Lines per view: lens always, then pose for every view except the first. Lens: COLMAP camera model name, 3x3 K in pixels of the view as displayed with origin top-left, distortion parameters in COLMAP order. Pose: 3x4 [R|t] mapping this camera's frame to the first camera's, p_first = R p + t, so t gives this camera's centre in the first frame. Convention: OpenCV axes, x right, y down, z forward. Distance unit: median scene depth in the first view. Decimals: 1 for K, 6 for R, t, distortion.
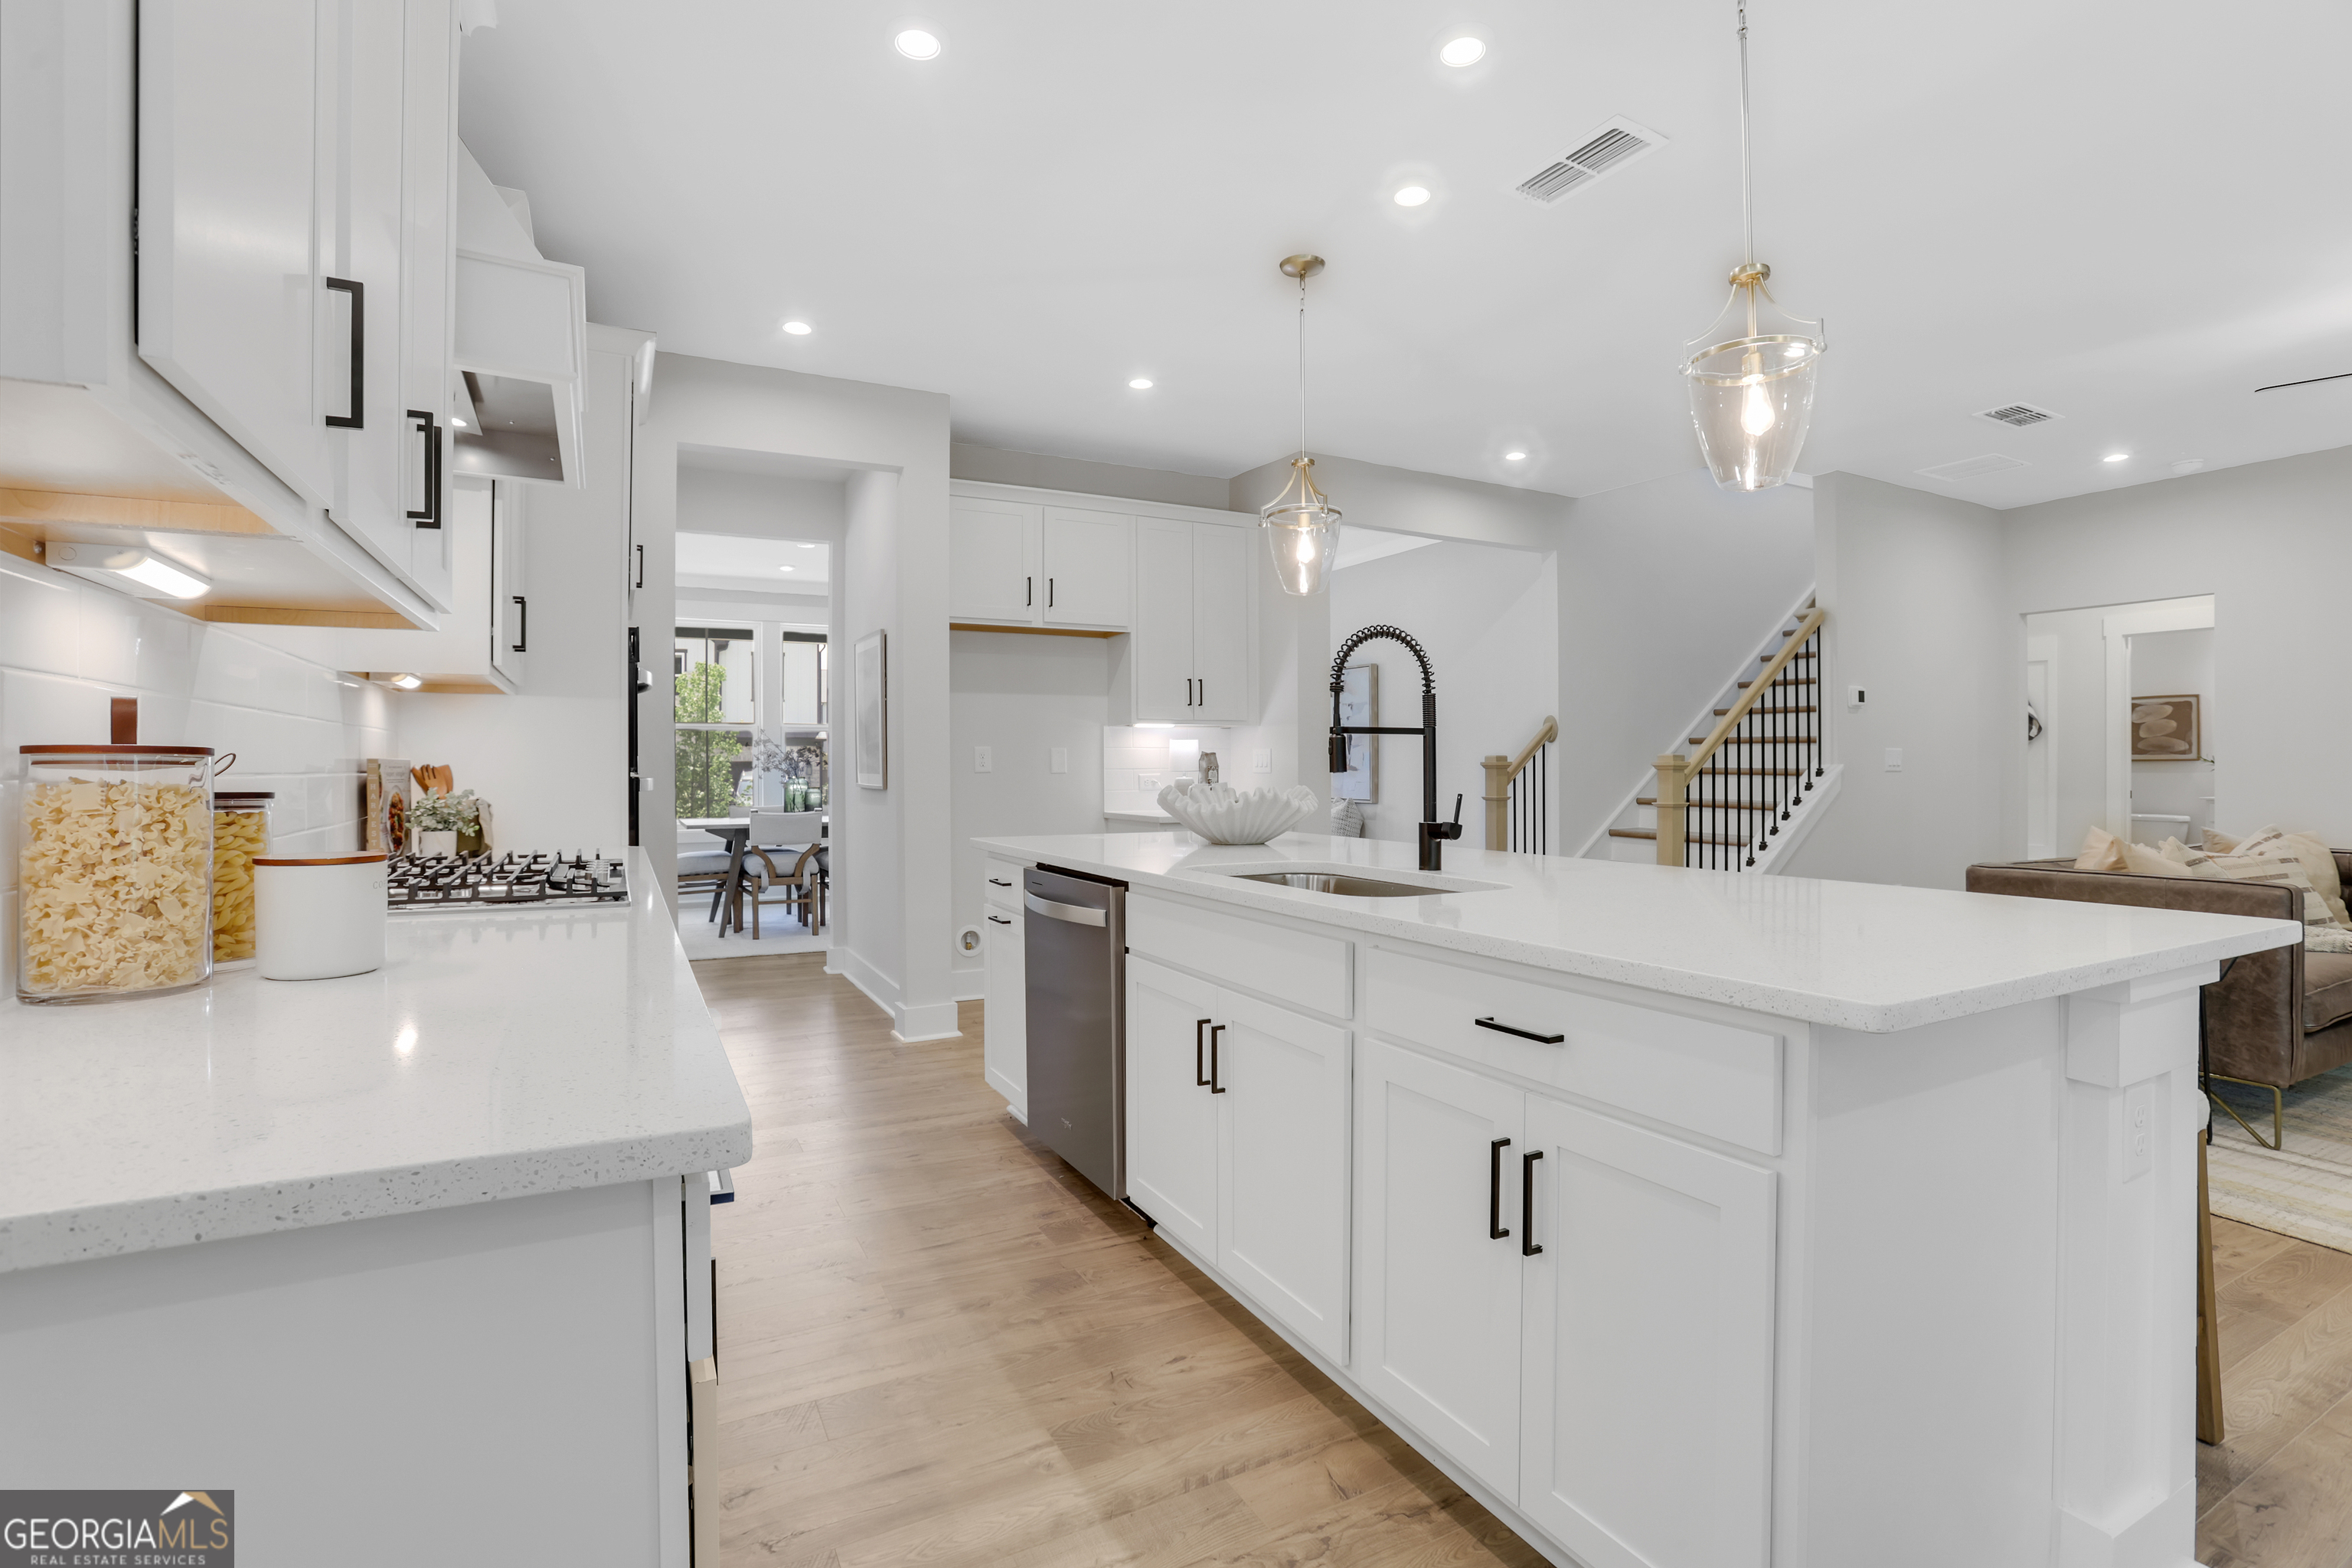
lens RADIAL K [[1046.4, 0, 1165.2], [0, 1046.4, 775.0], [0, 0, 1]] dist [-0.005848, 0.000147]
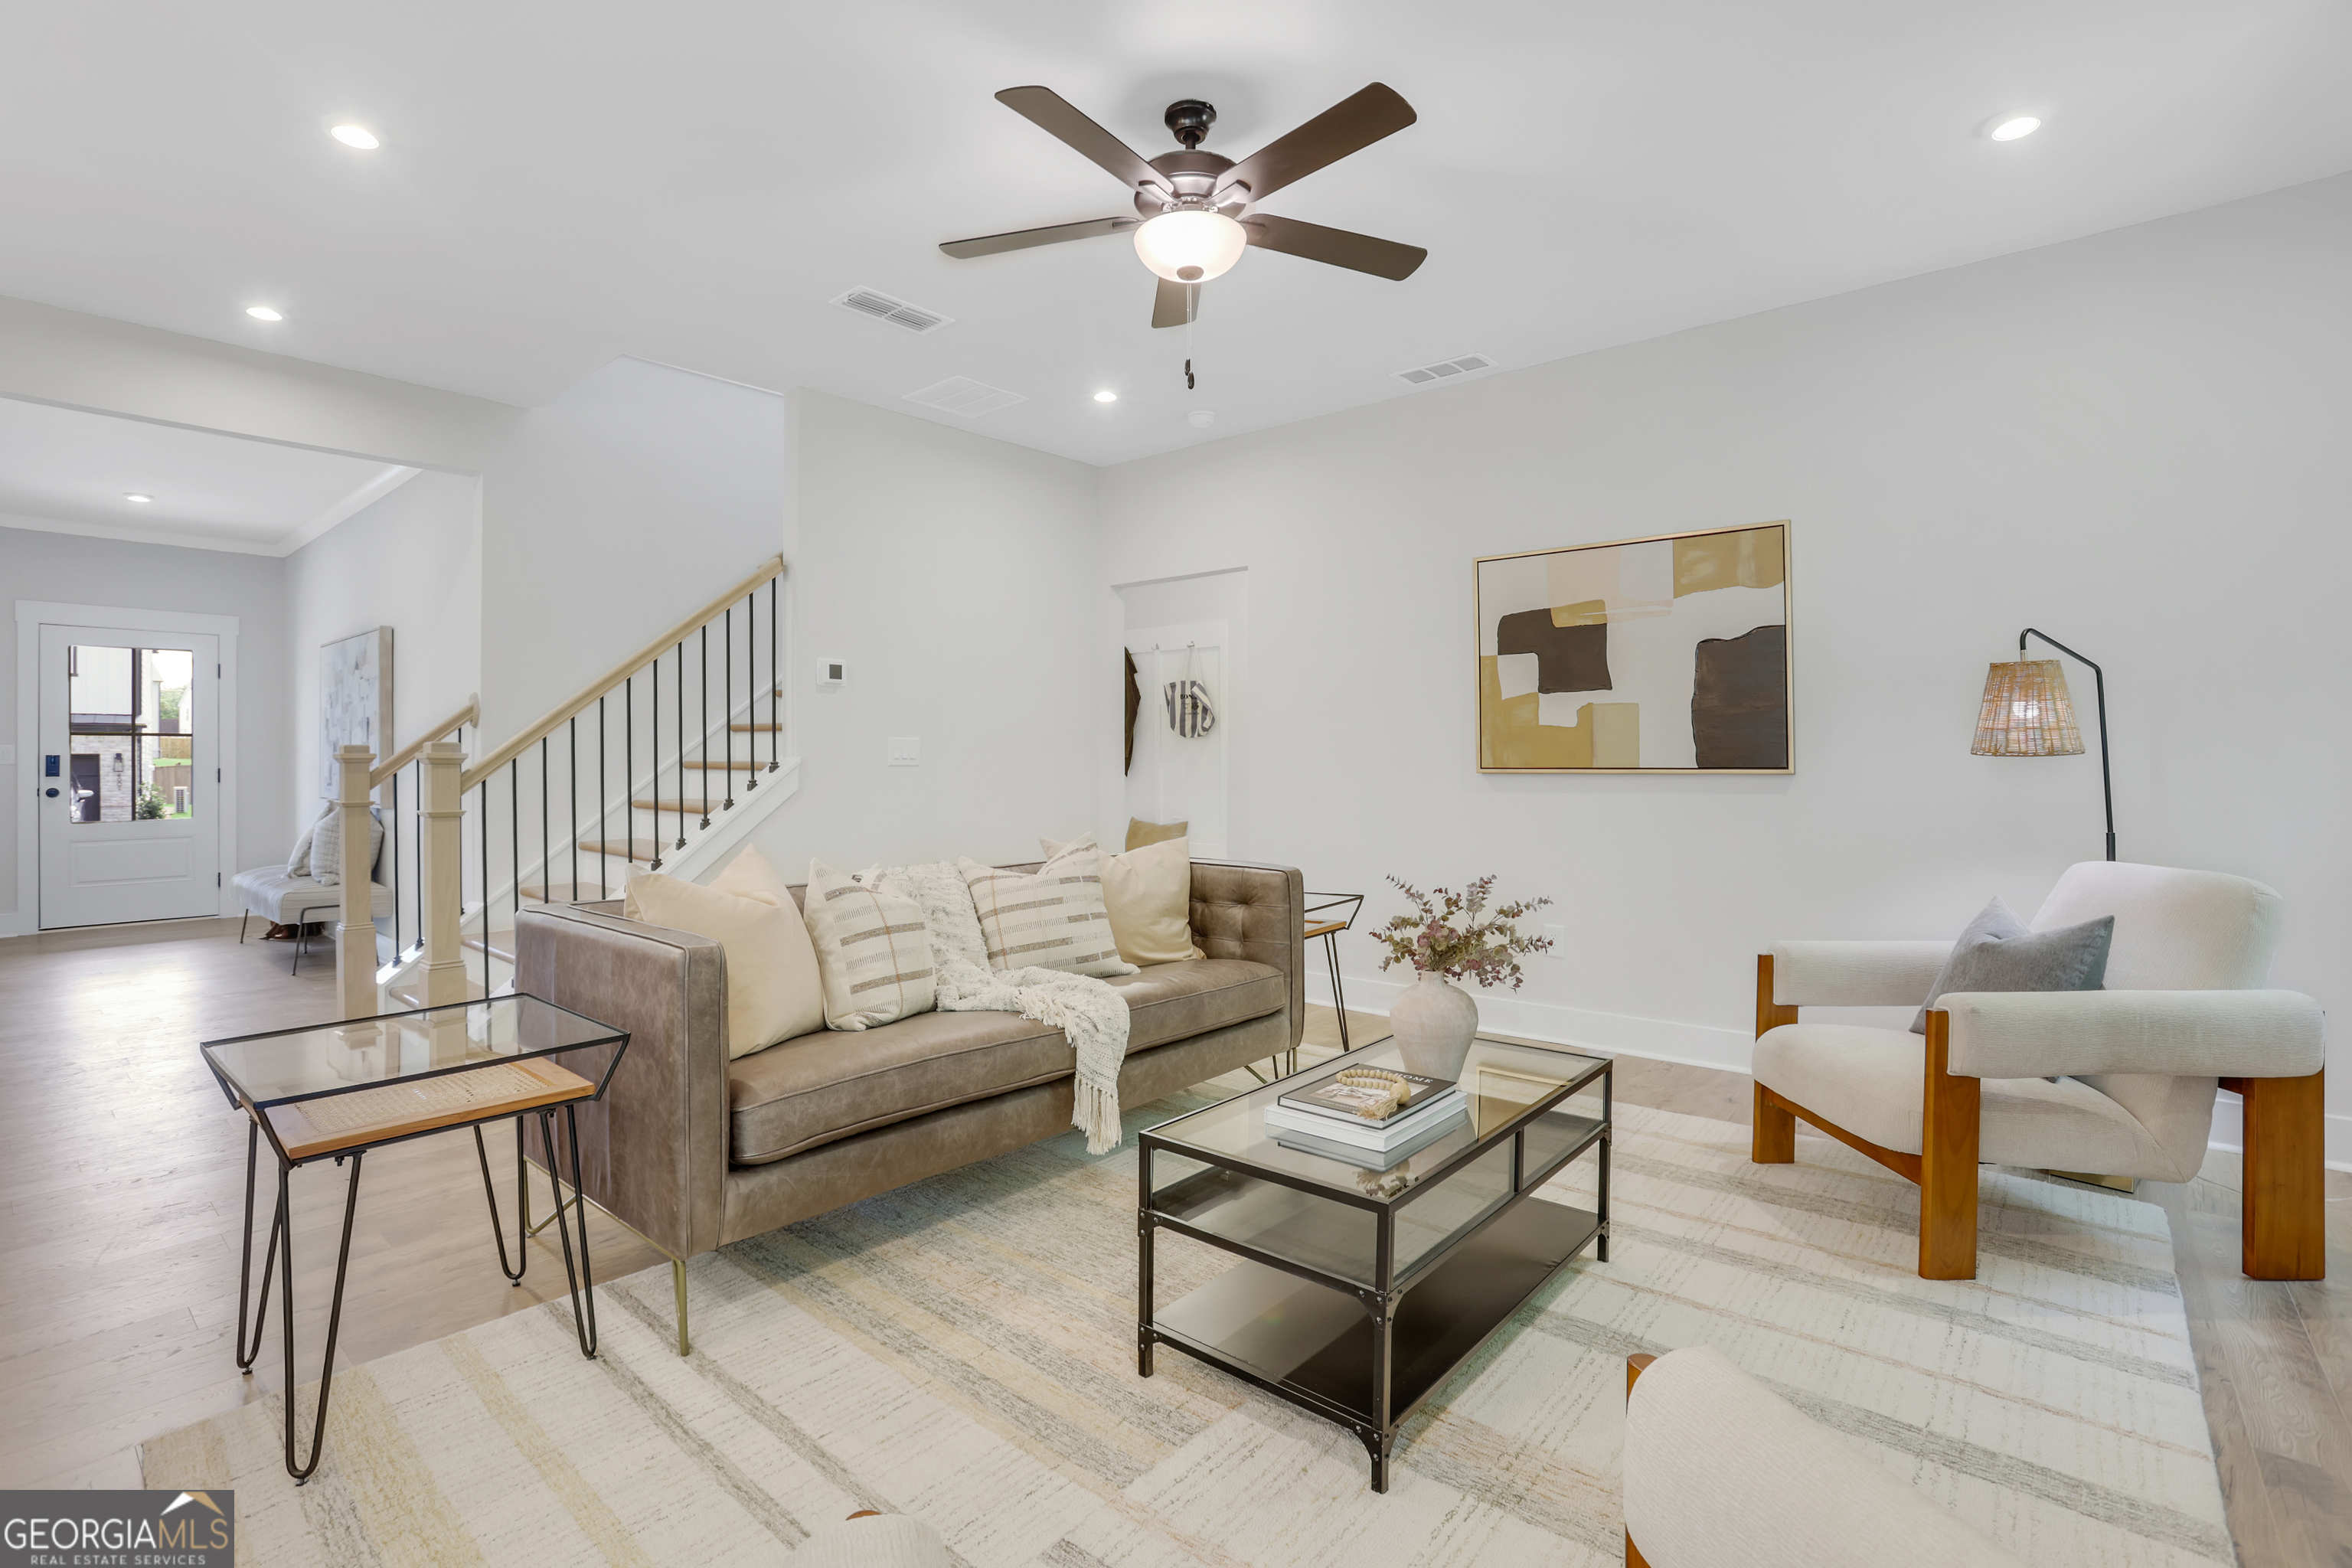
lens RADIAL K [[1092.7, 0, 1165.2], [0, 1092.7, 763.8], [0, 0, 1]] dist [-0.056303, 0.015813]
pose [[0.931729, -0.000628, 0.363153, 0.482261], [0.003739, 0.999962, -0.007864, 0.002119], [-0.363135, 0.008684, 0.931696, 0.131272]]
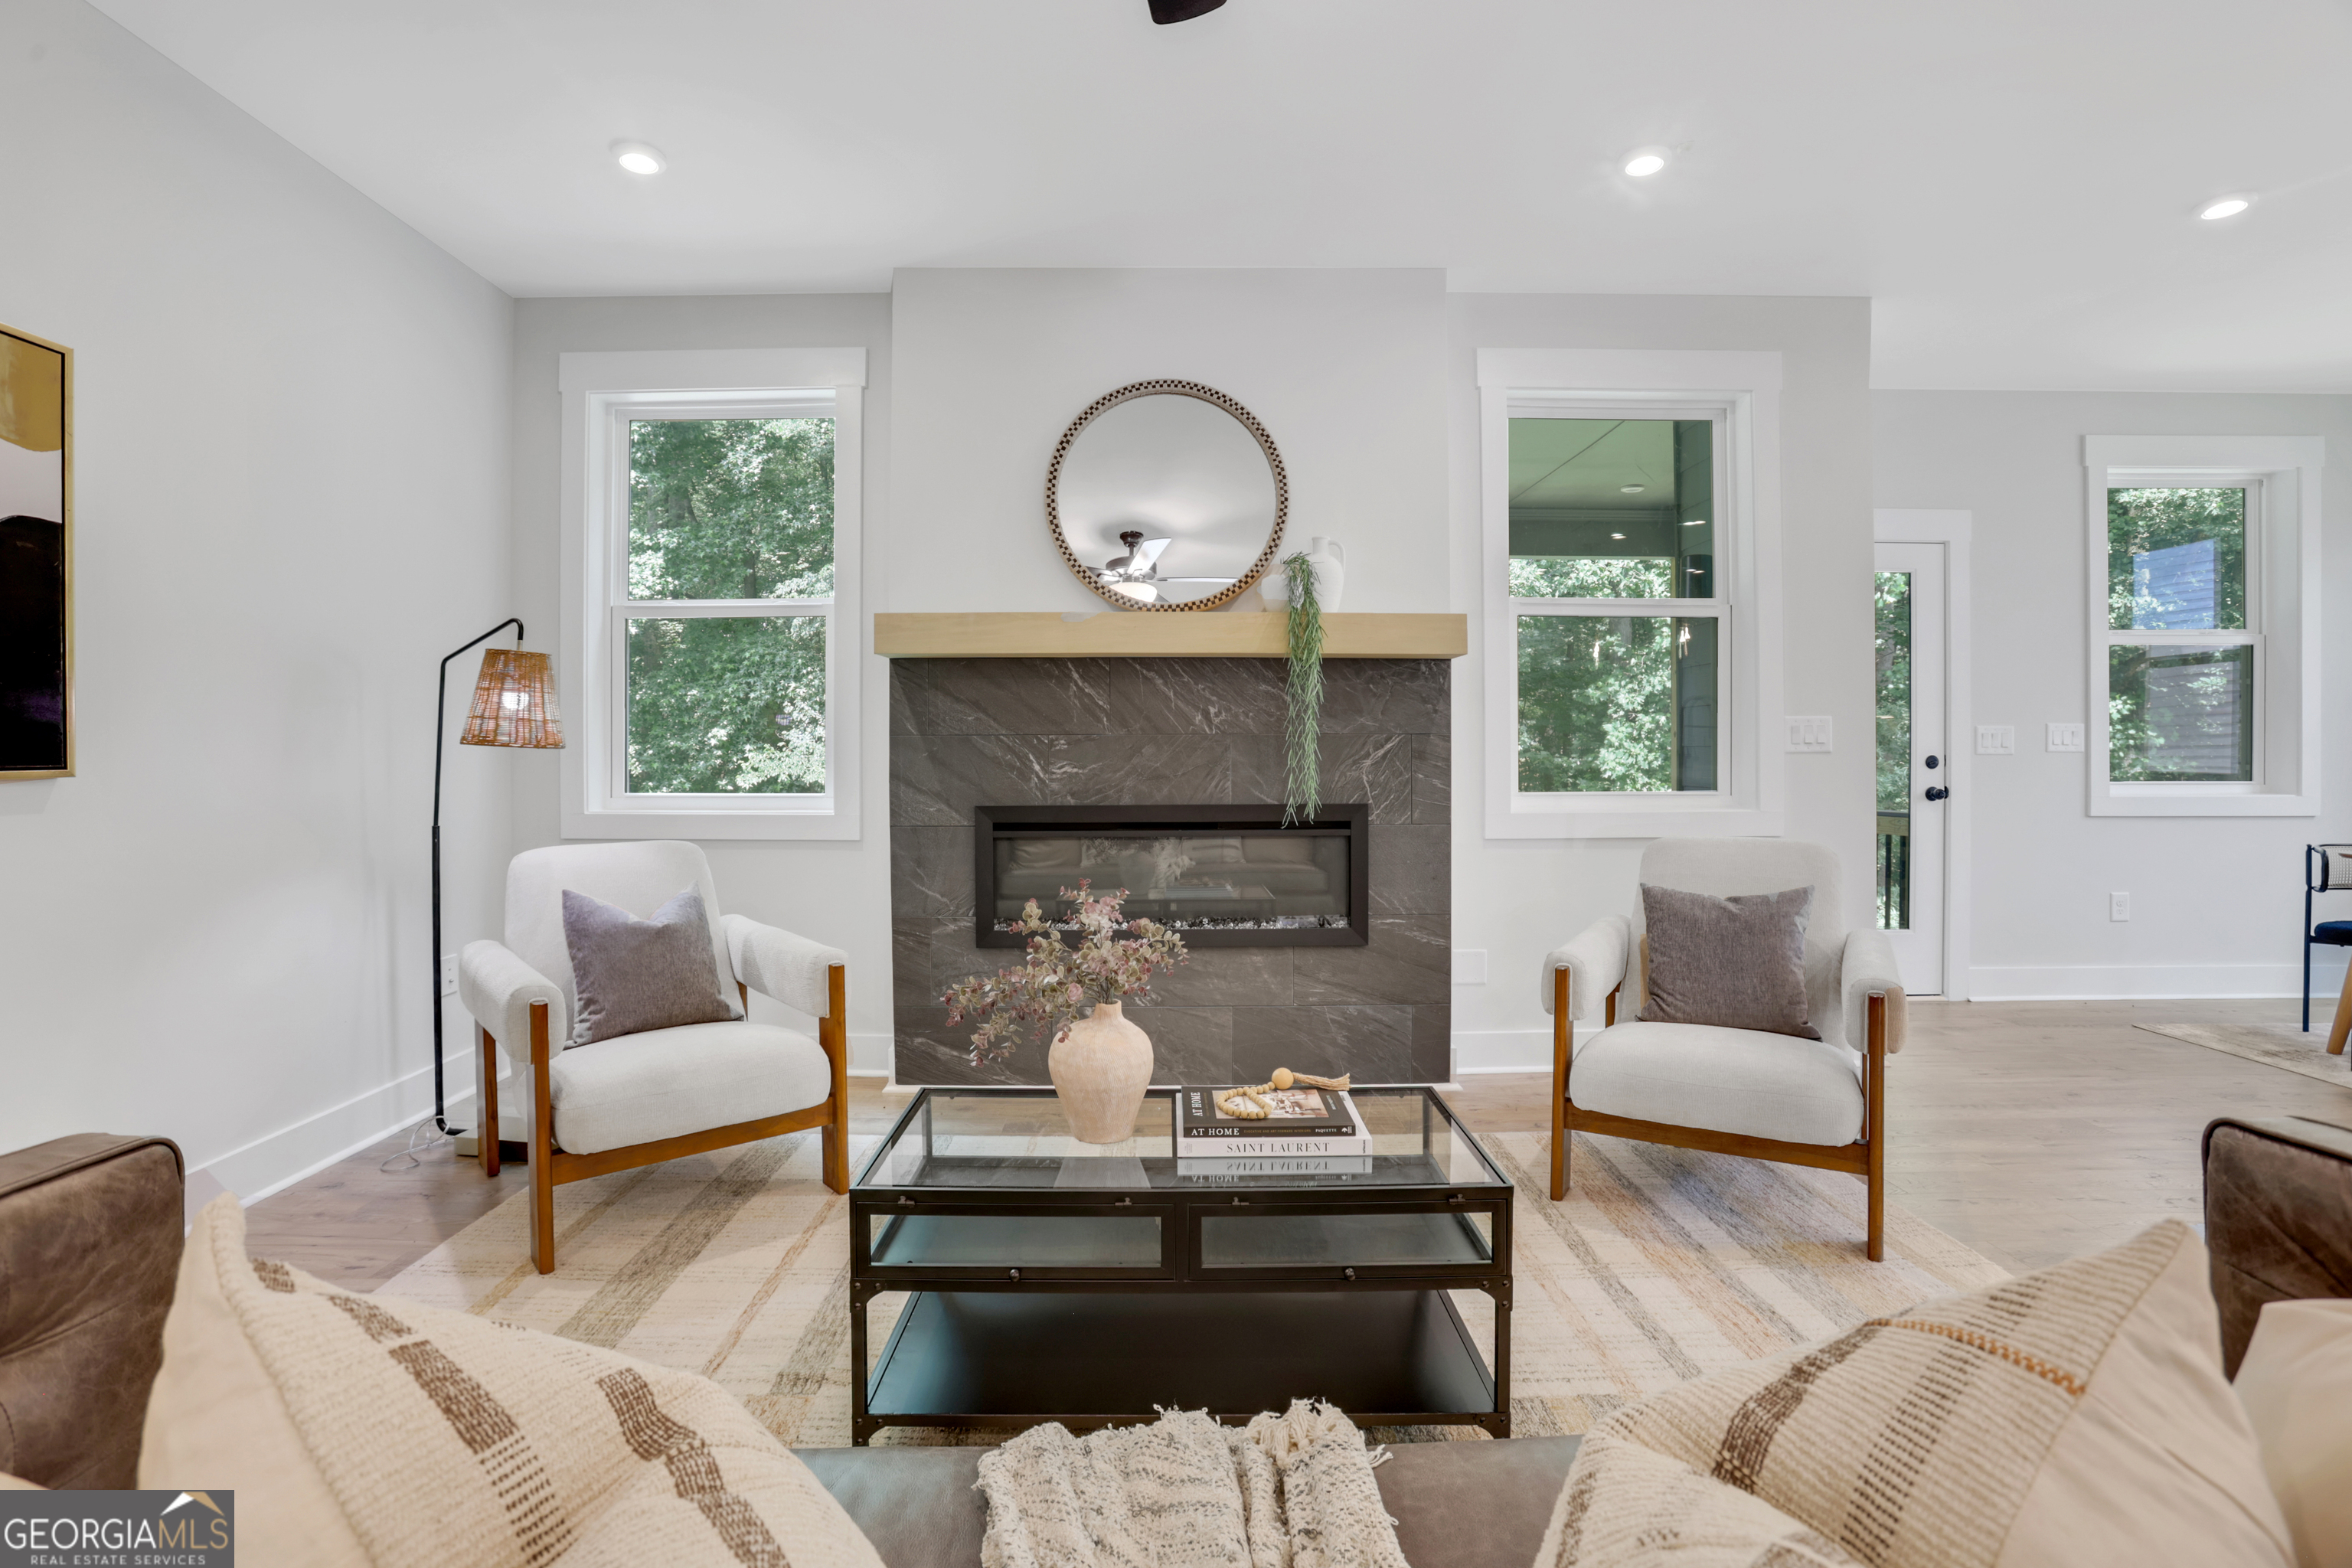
lens RADIAL K [[1092.7, 0, 1173.4], [0, 1092.7, 750.7], [0, 0, 1]] dist [-0.056303, 0.015813]
pose [[-0.888084, -0.000041, 0.459681, 0.532464], [0.008007, 0.999847, 0.015559, -0.005775], [-0.459611, 0.017498, -0.887948, 0.620405]]
